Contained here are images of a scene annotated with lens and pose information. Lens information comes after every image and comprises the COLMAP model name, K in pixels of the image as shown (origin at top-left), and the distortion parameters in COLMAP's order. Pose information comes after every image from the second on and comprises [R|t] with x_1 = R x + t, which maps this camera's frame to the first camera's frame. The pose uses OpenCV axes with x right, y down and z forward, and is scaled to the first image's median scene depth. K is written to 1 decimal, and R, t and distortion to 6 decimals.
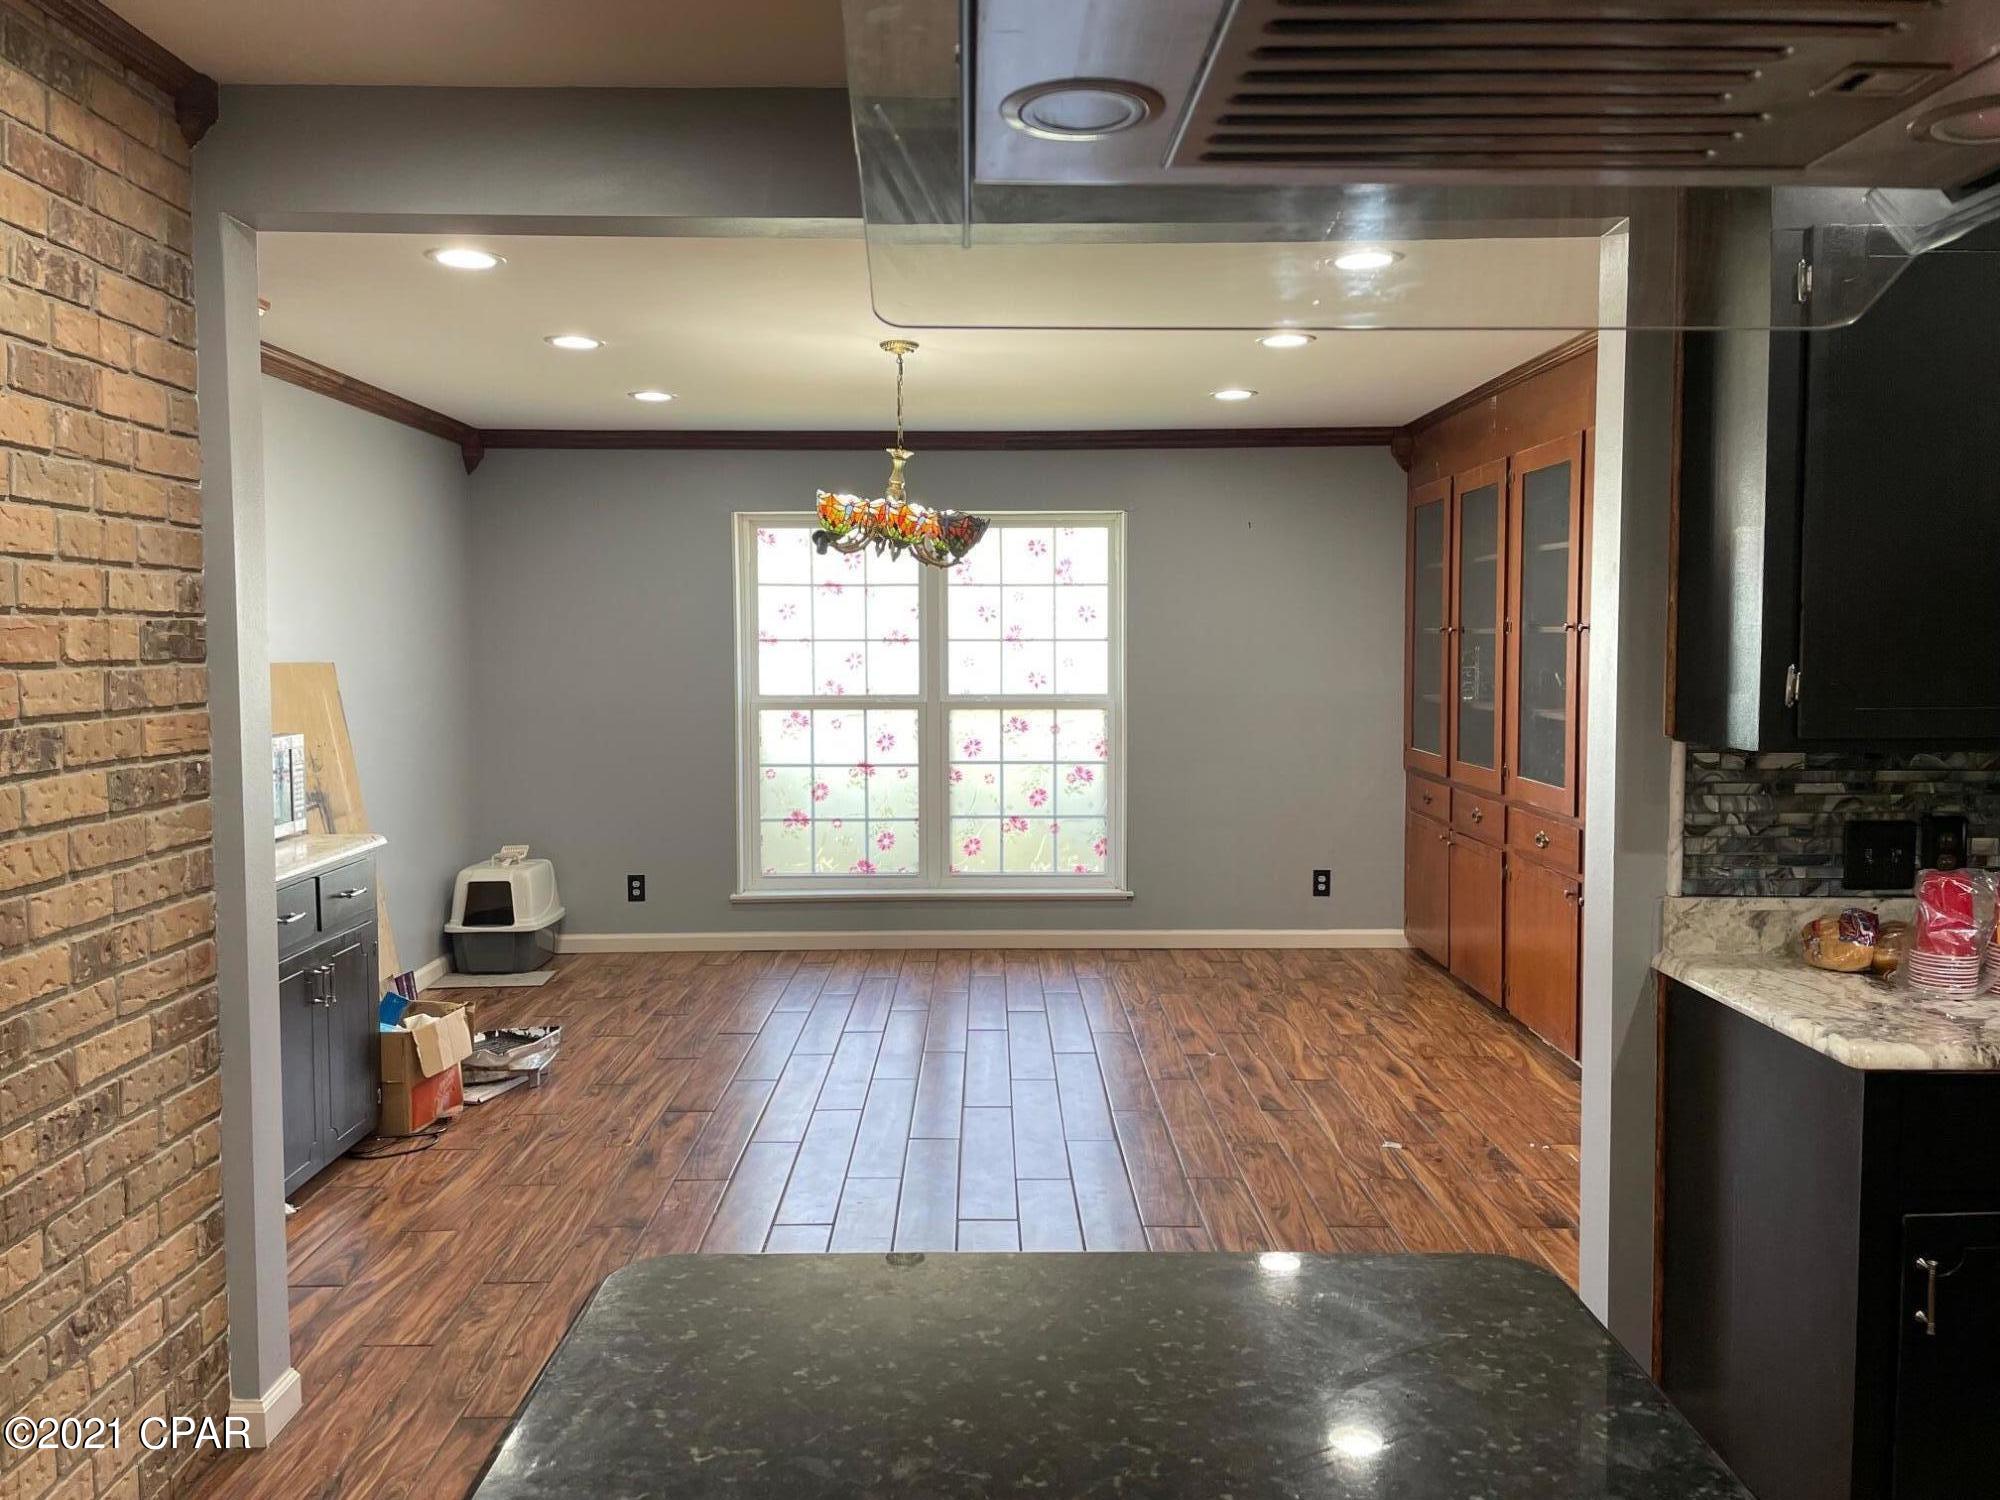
lens RADIAL K [[1507.6, 0, 993.1], [0, 1507.6, 744.8], [0, 0, 1]] dist [0.076423, -0.067227]
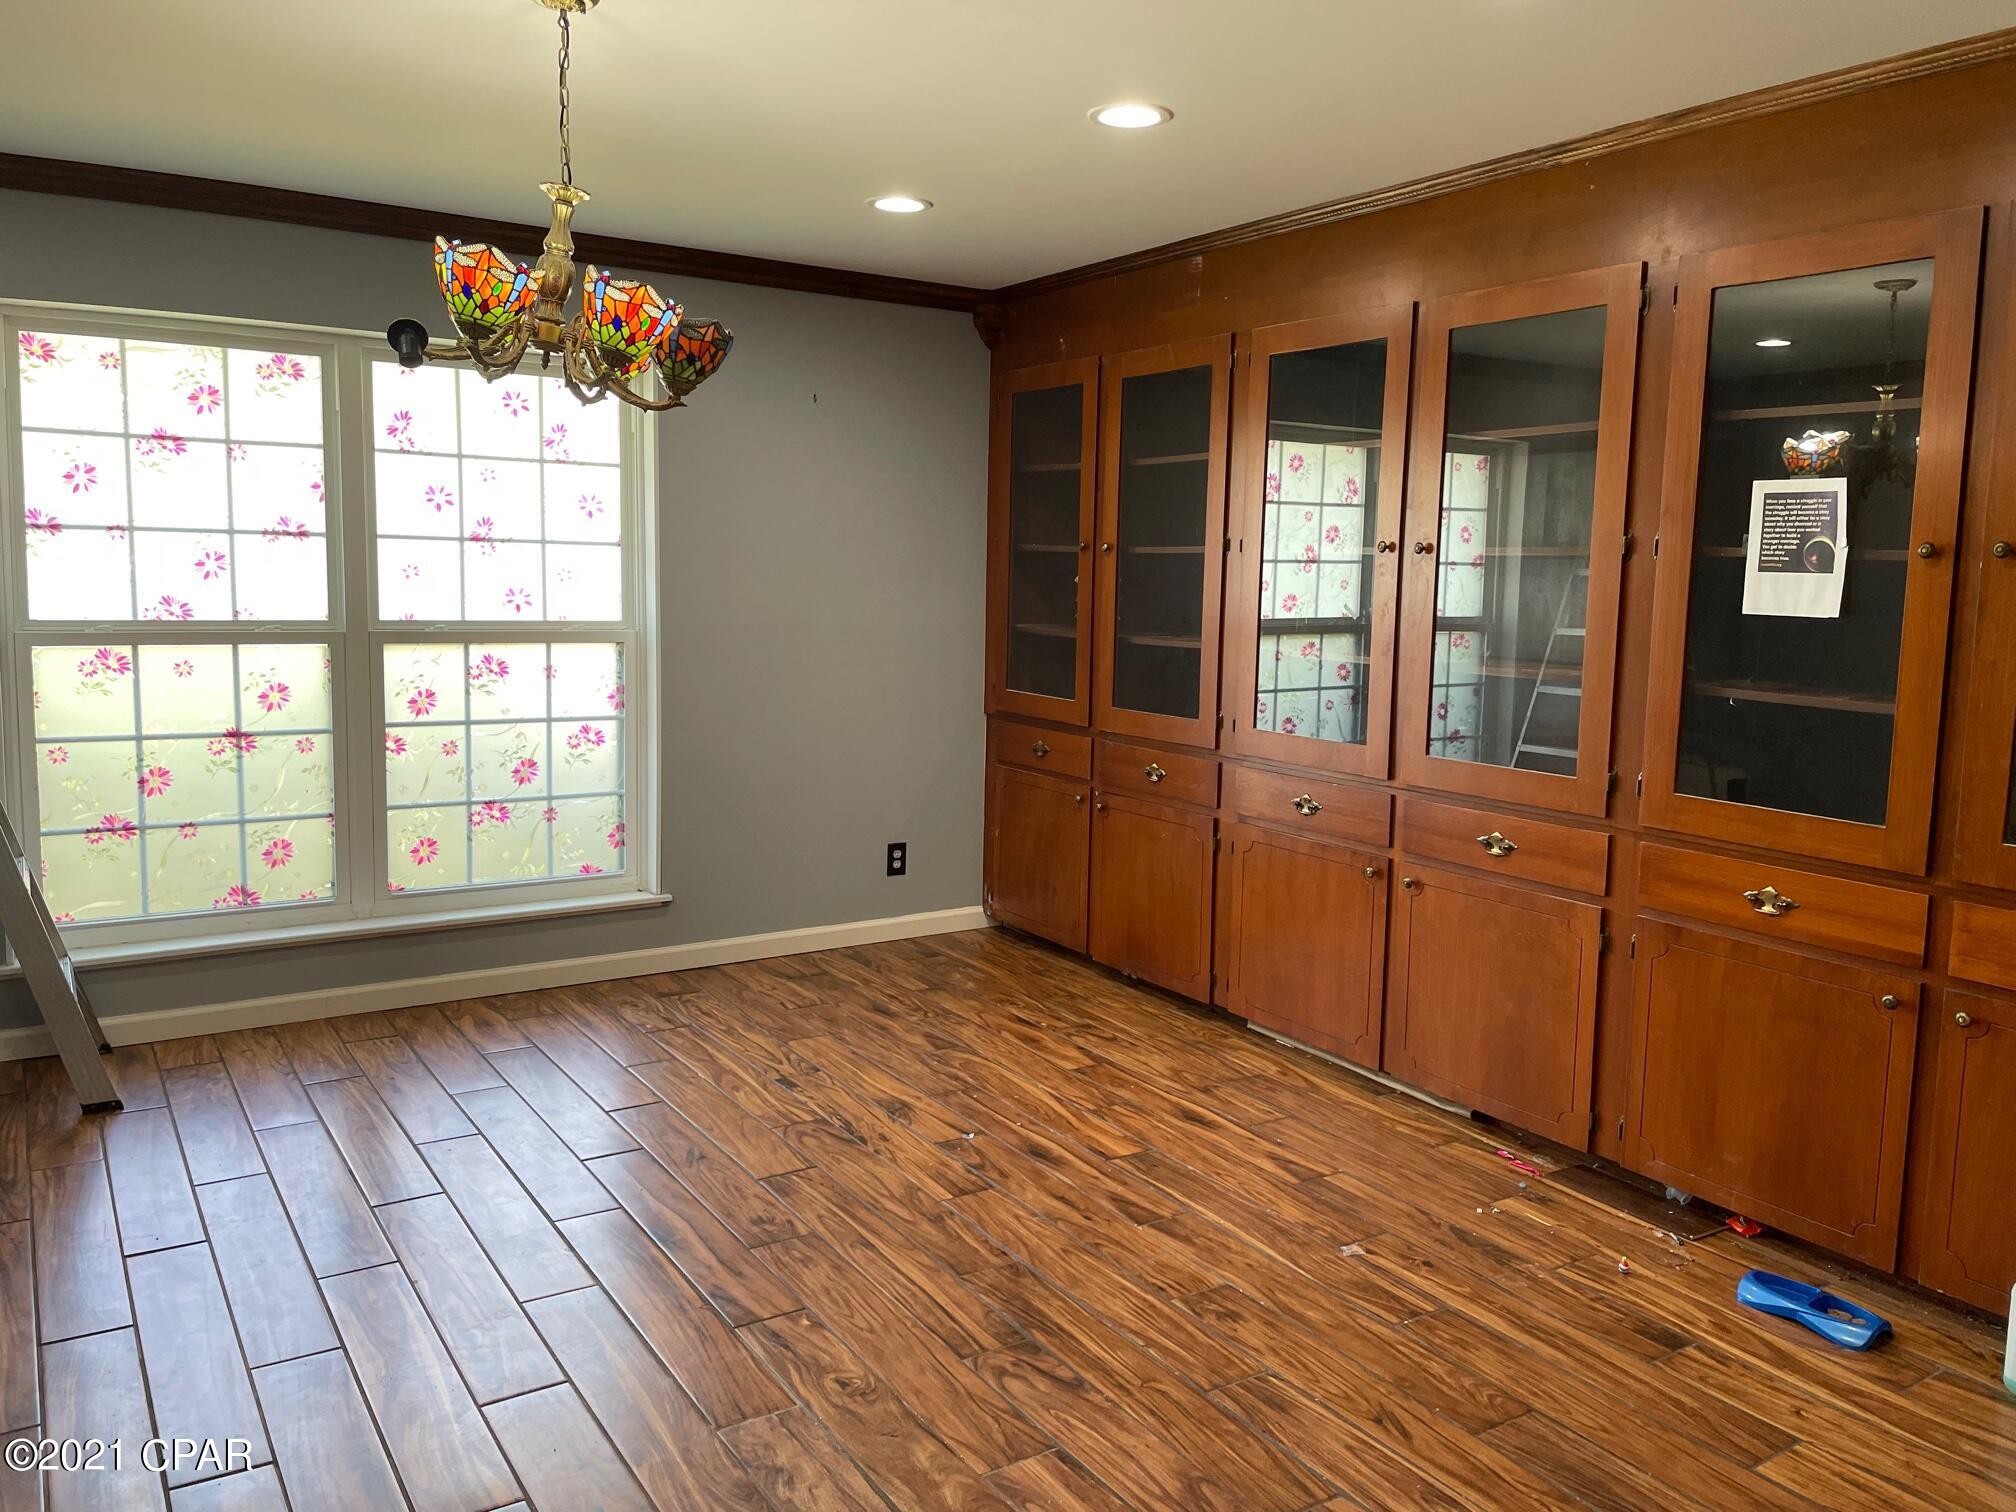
lens RADIAL K [[1519.7, 0, 1025.6], [0, 1519.7, 737.0], [0, 0, 1]] dist [0.076423, -0.067227]
pose [[0.836002, -0.039874, 0.547276, -0.161587], [0.012238, 0.998463, 0.054053, -0.015708], [-0.548590, -0.038491, 0.835205, 0.292461]]
